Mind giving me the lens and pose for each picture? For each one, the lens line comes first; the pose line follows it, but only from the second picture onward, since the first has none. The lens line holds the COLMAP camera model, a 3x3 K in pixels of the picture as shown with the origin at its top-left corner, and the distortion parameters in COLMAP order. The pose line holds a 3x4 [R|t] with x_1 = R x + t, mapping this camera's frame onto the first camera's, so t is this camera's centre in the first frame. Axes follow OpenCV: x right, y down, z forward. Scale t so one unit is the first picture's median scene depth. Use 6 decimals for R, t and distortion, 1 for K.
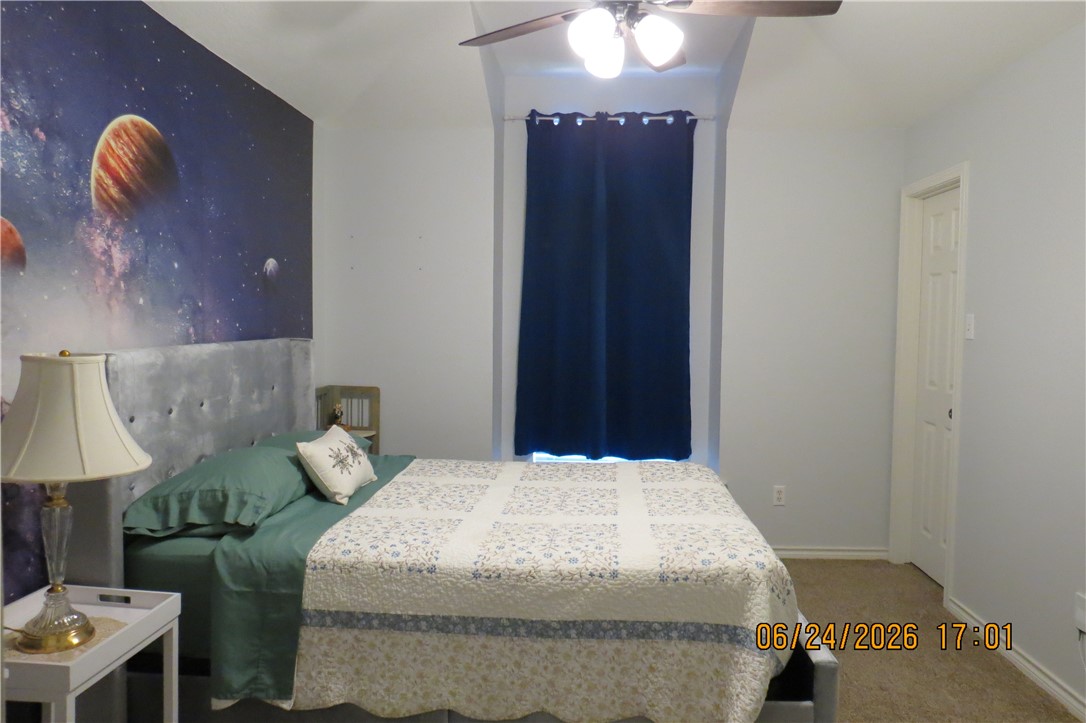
lens RADIAL K [[749.5, 0, 543.0], [0, 749.5, 361.5], [0, 0, 1]] dist [-0.035430, 0.015644]
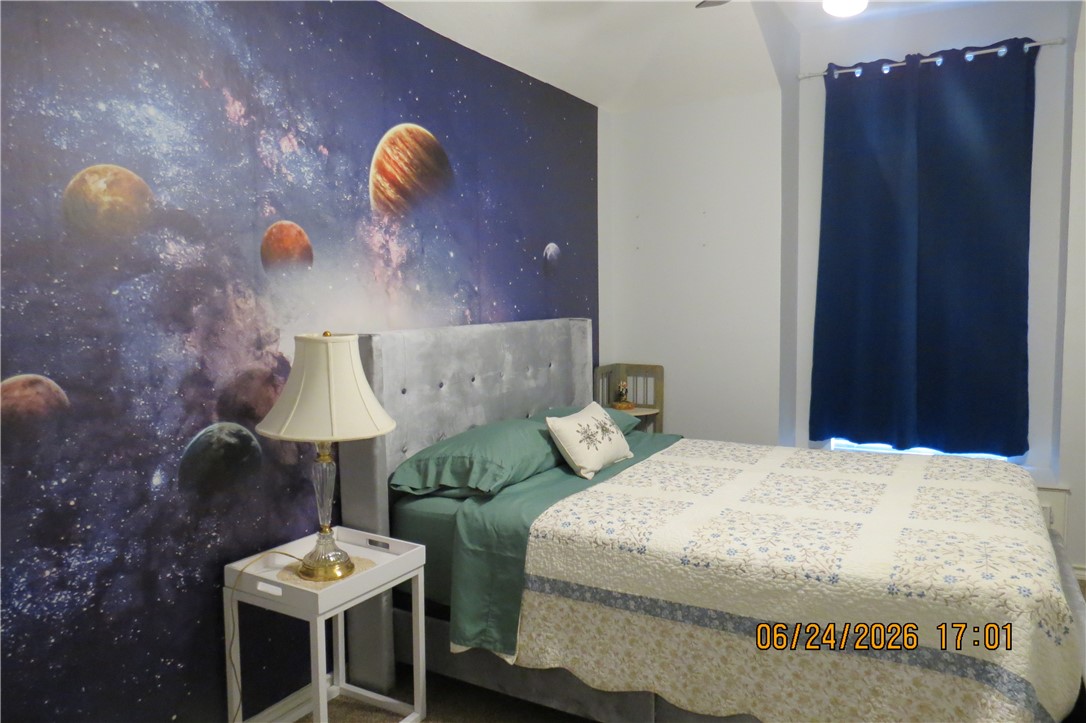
lens RADIAL K [[749.5, 0, 543.0], [0, 749.5, 361.5], [0, 0, 1]] dist [-0.035430, 0.015644]
pose [[0.902458, 0.010818, -0.430641, 0.155649], [0.001503, 0.999599, 0.028259, -0.000156], [0.430775, -0.026150, 0.902081, 0.055079]]
